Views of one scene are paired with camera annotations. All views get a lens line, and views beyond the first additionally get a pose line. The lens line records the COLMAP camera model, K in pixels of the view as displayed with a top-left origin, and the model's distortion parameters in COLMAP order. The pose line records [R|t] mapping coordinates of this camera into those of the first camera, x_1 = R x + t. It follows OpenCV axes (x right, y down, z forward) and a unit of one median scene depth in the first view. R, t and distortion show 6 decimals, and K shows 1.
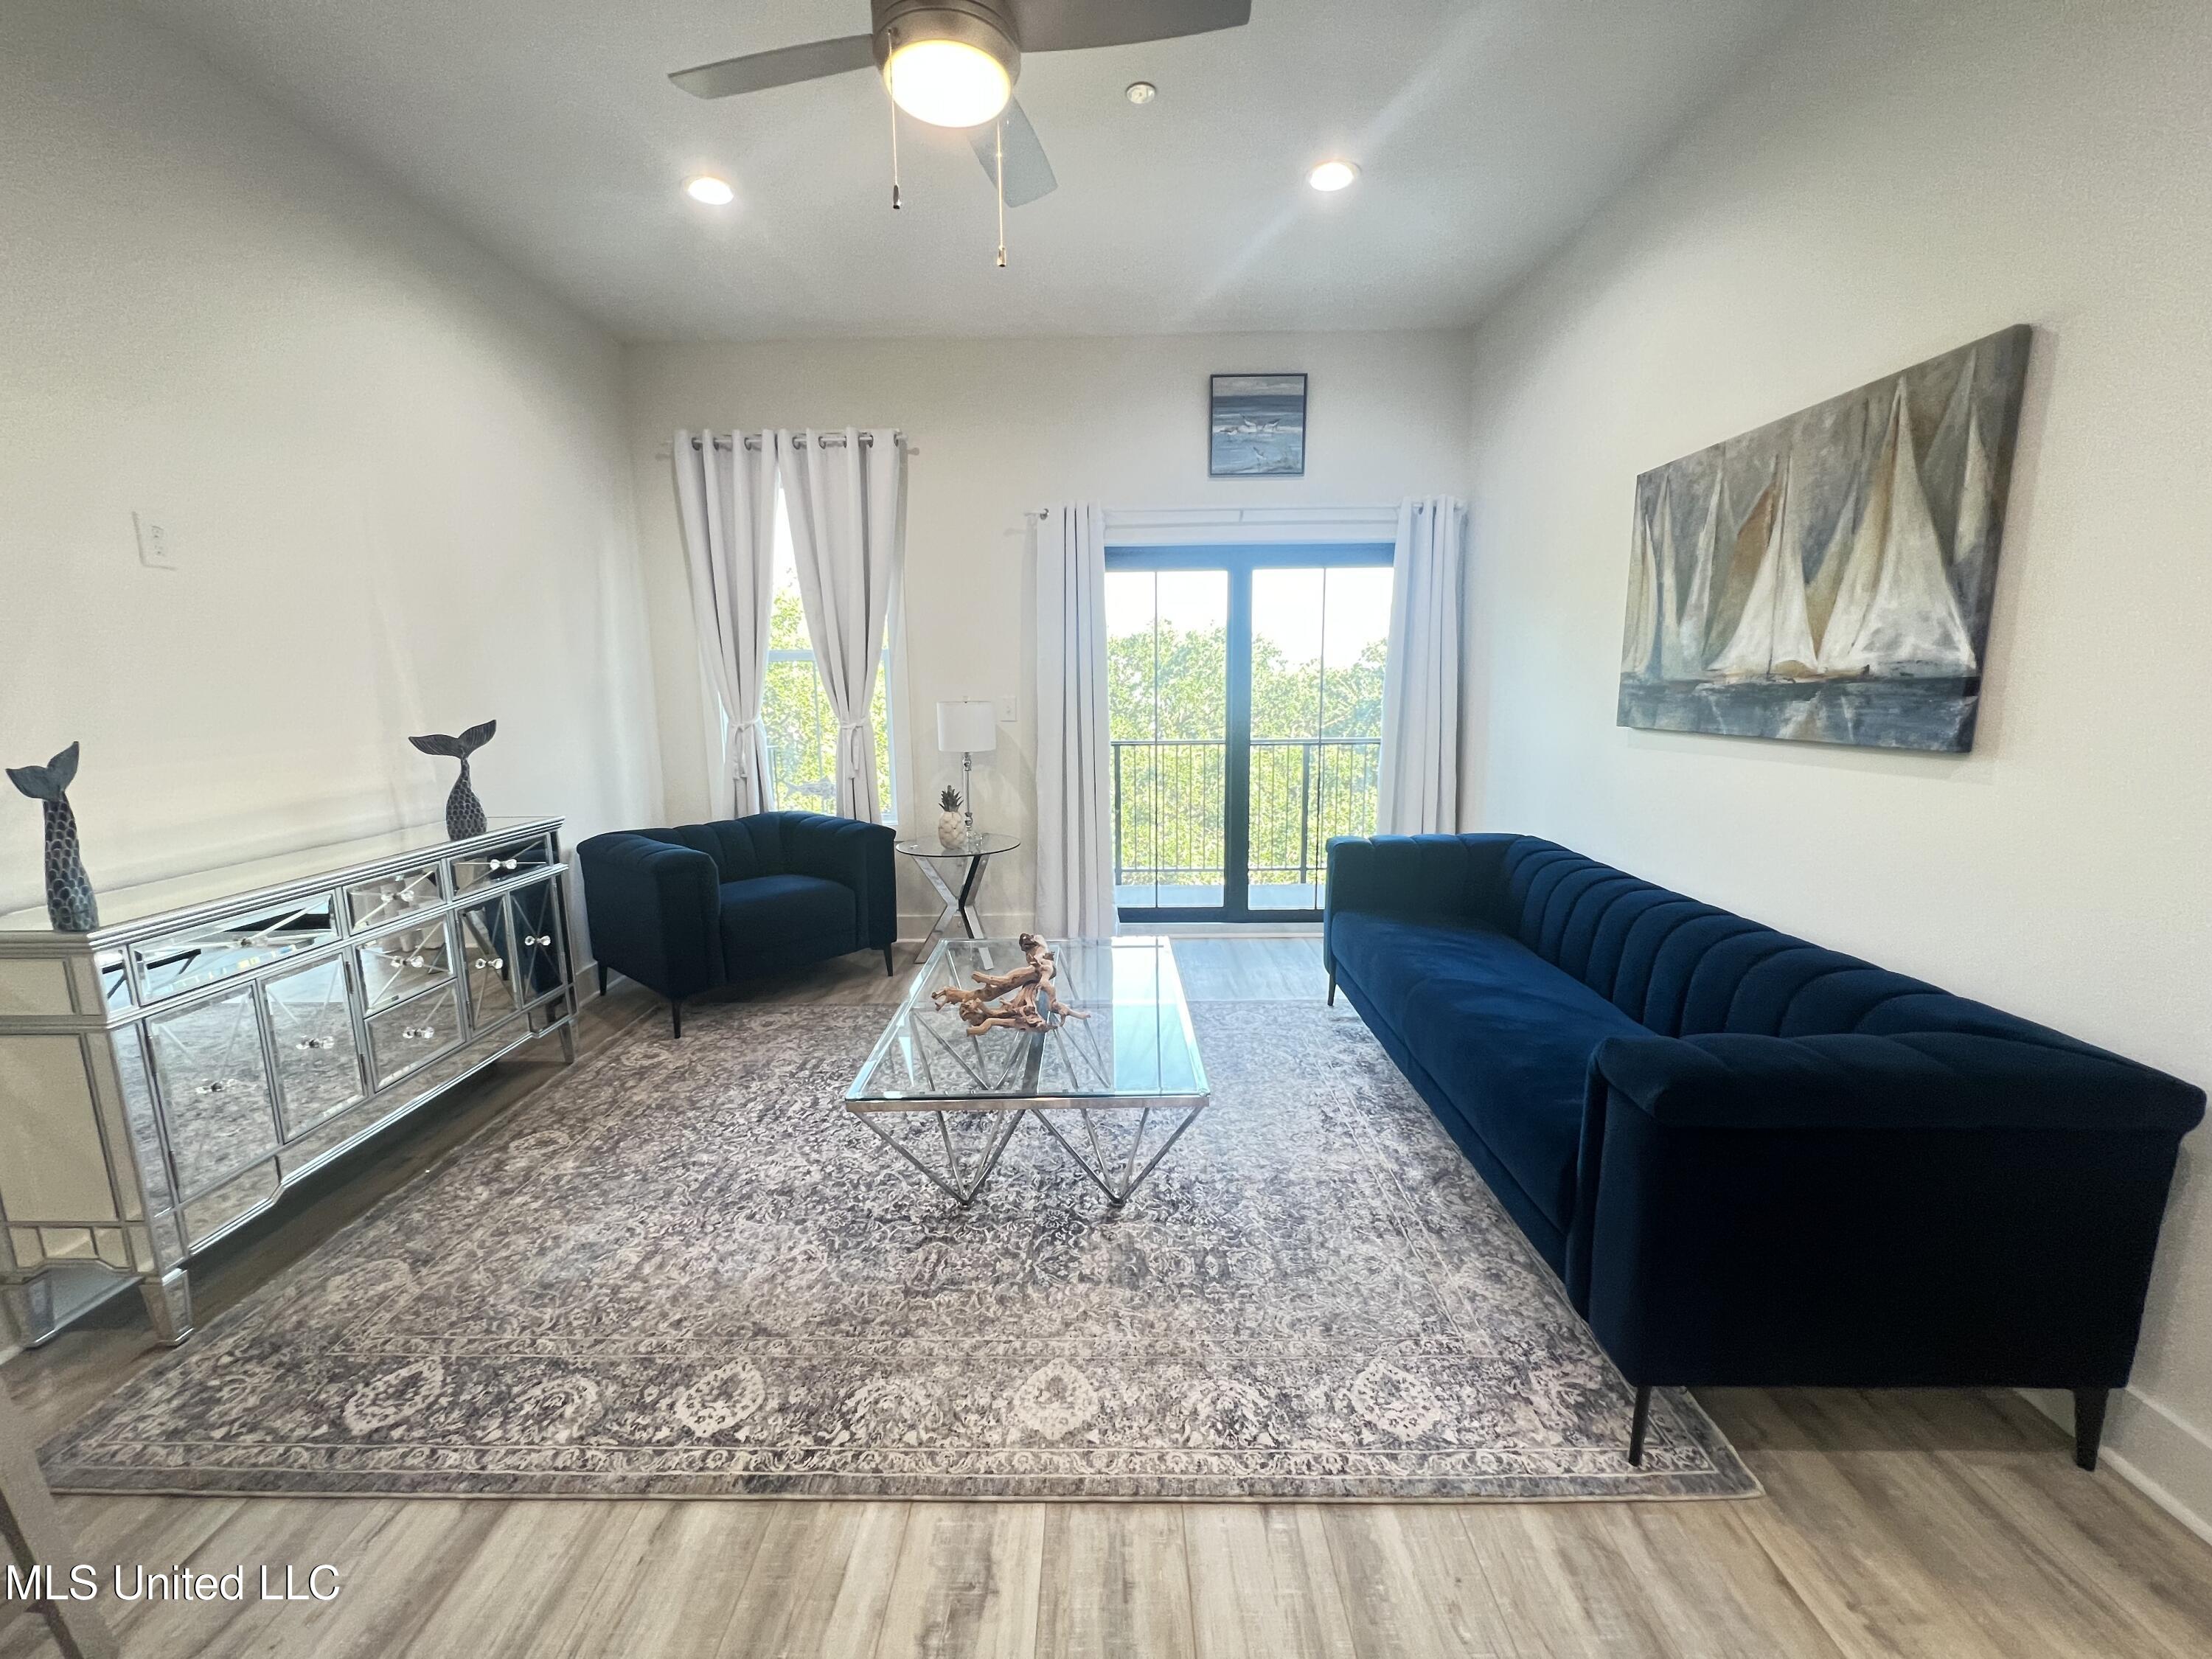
lens RADIAL K [[887.2, 0, 1097.4], [0, 887.2, 828.6], [0, 0, 1]] dist [-0.004618, 0.001501]
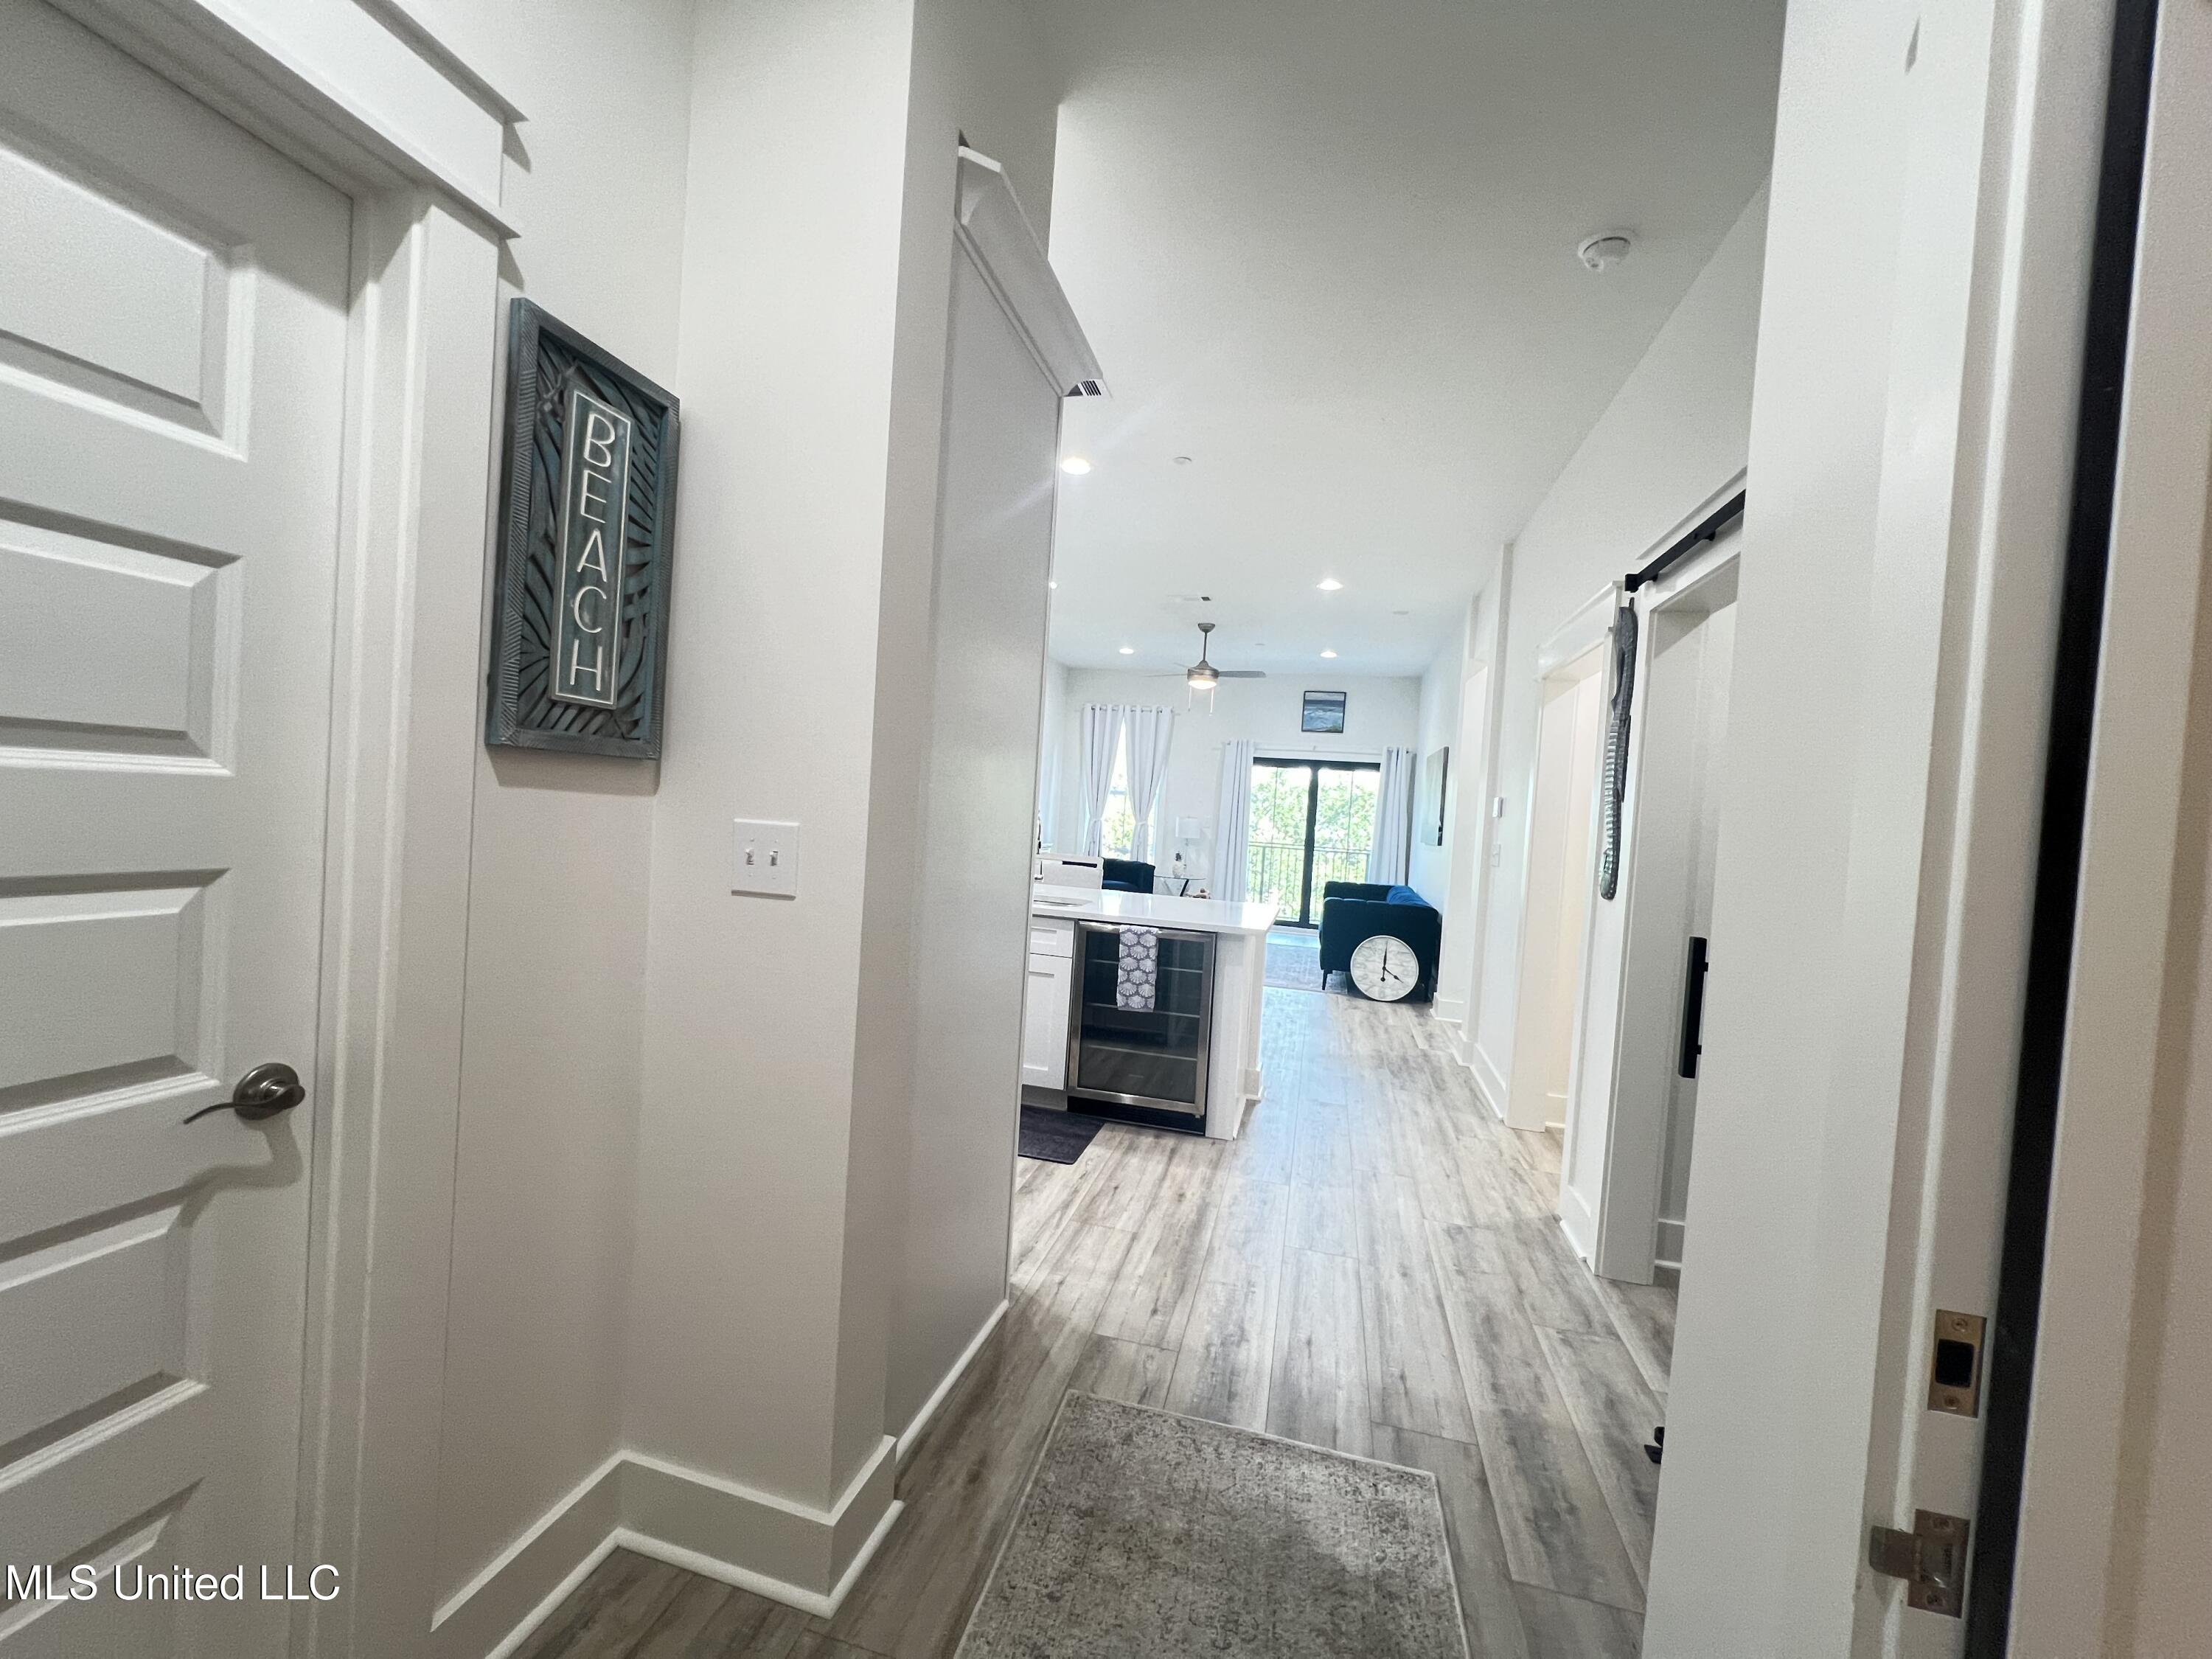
lens RADIAL K [[887.2, 0, 1097.4], [0, 887.2, 828.6], [0, 0, 1]] dist [-0.004618, 0.001501]
pose [[0.968838, 0.079093, -0.234727, 0.302686], [-0.111818, 0.985249, -0.129540, 0.385270], [0.221018, 0.151750, 0.963391, -2.333027]]
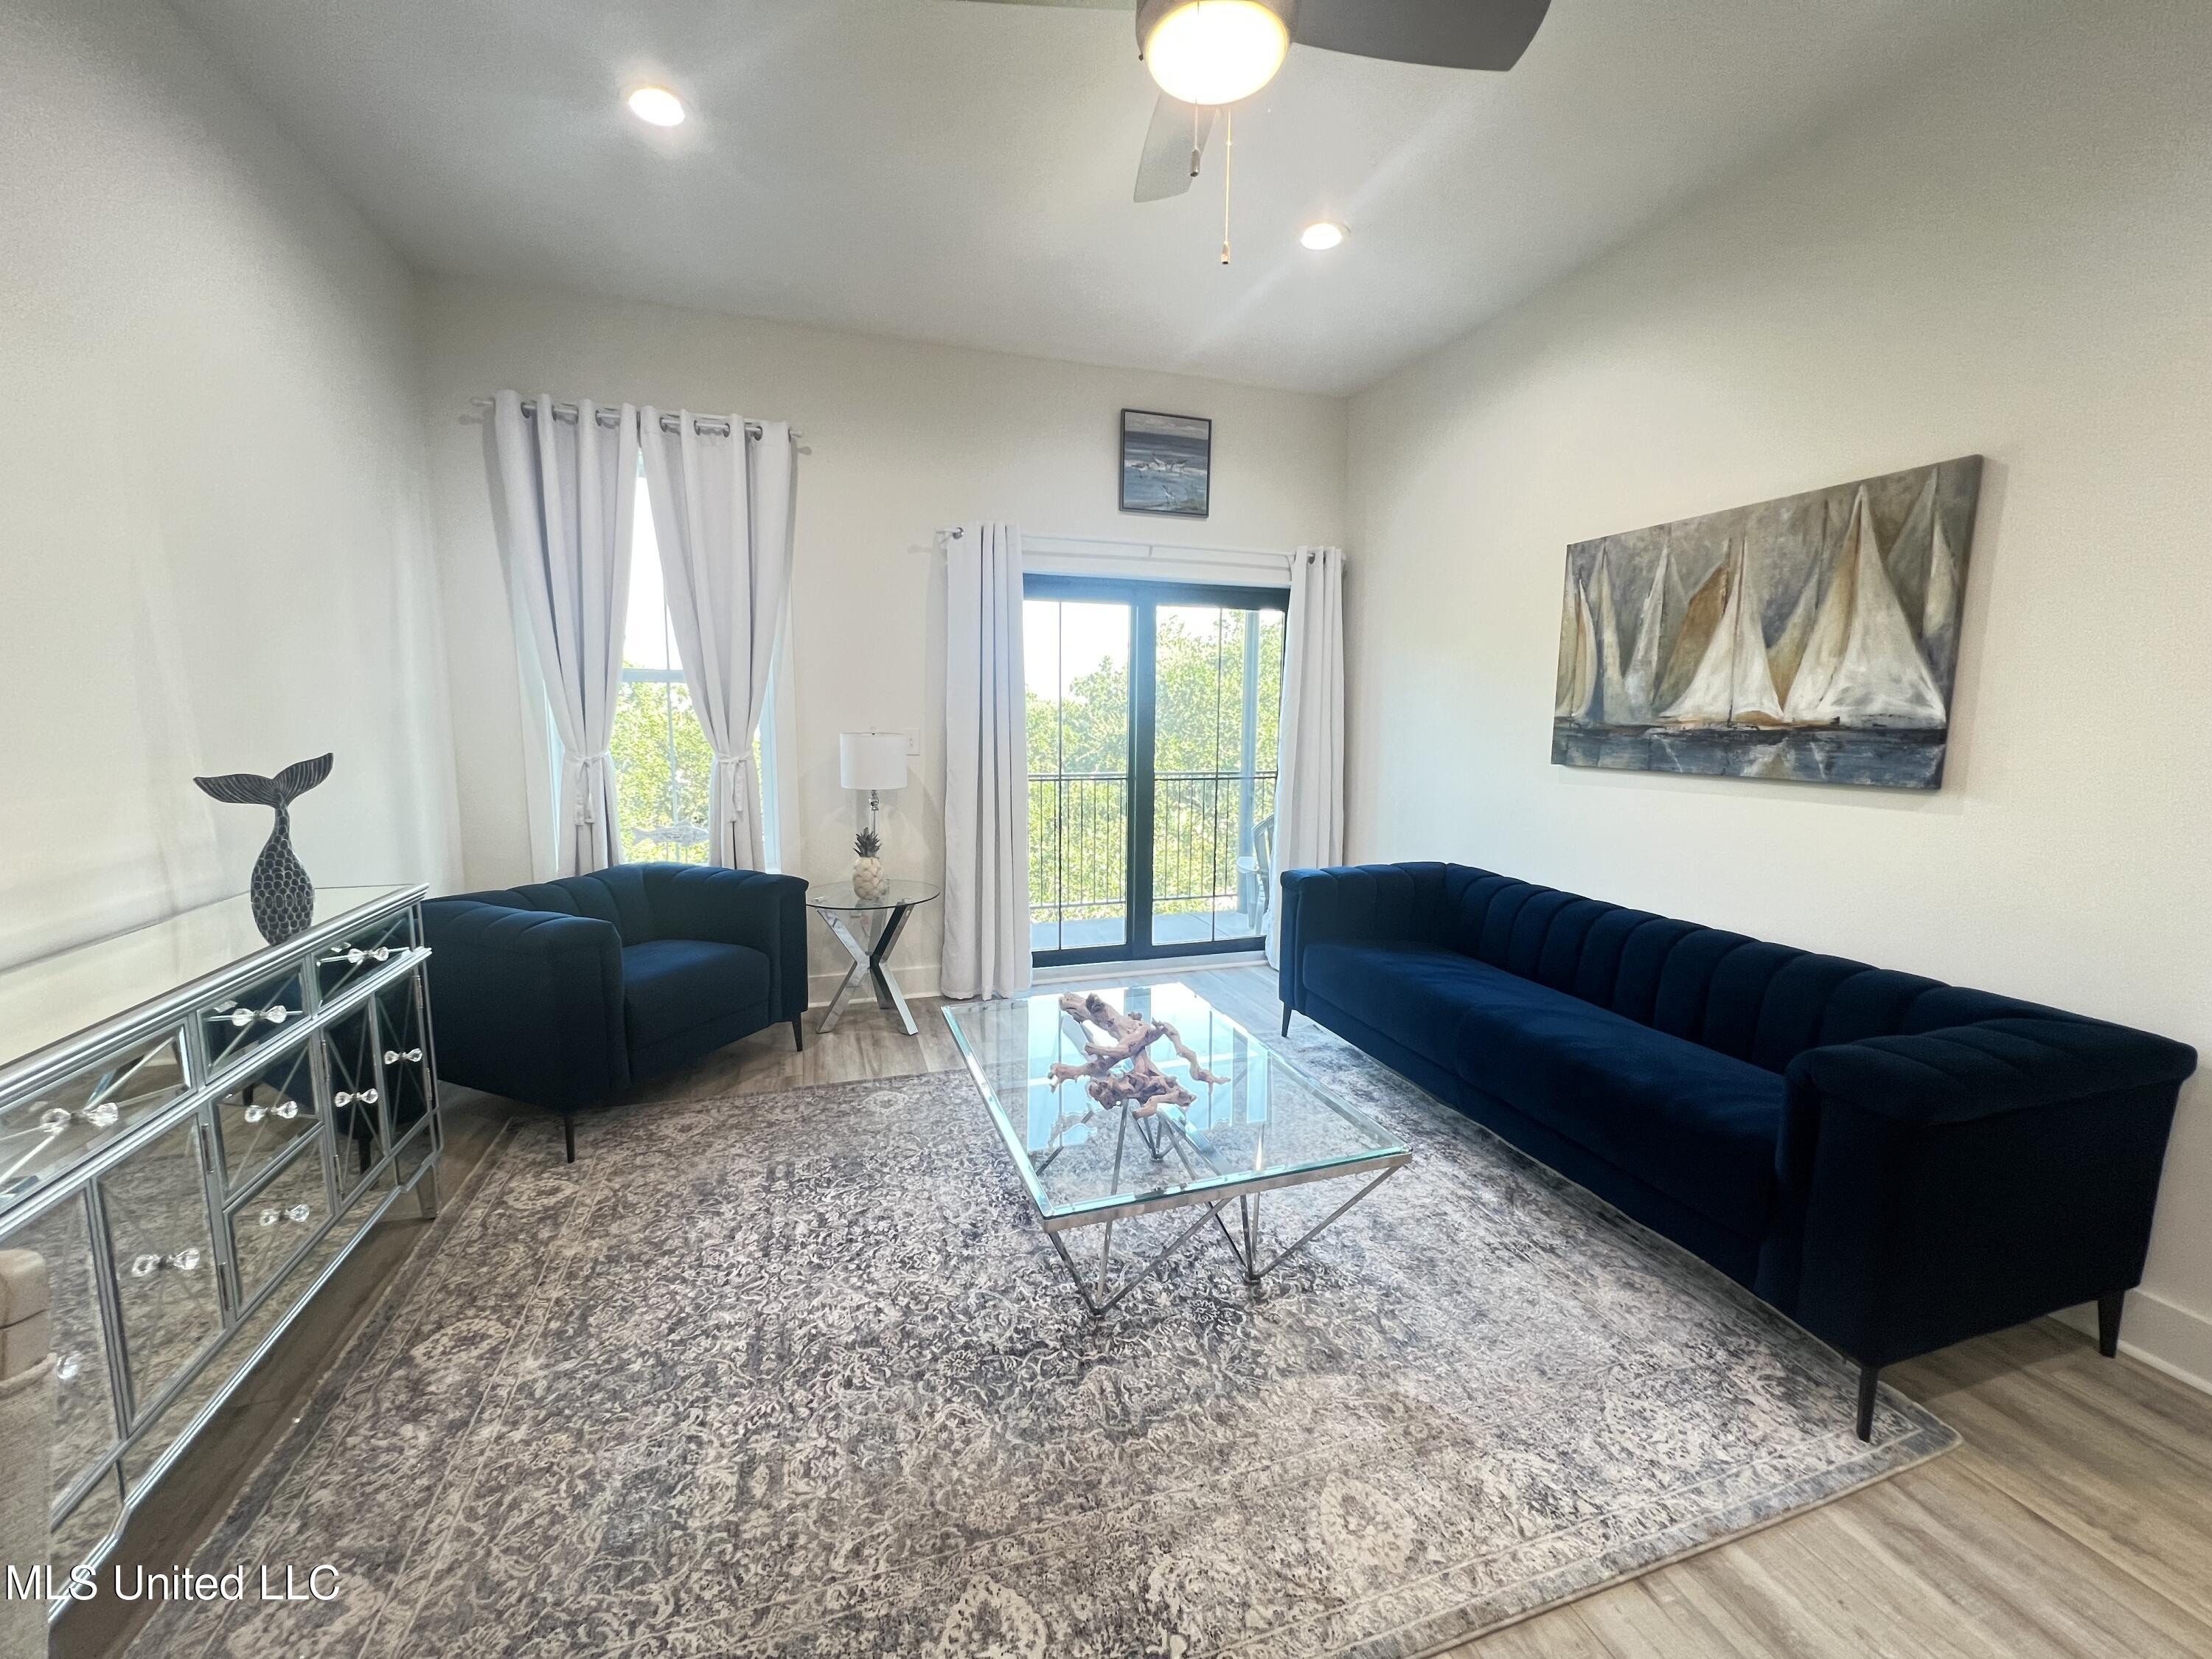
lens RADIAL K [[887.2, 0, 1097.4], [0, 887.2, 828.6], [0, 0, 1]] dist [-0.004618, 0.001501]
pose [[0.946063, -0.022019, 0.323233, -0.392247], [0.033082, 0.999038, -0.028769, -0.024634], [-0.322289, 0.037911, 0.945882, 0.149721]]
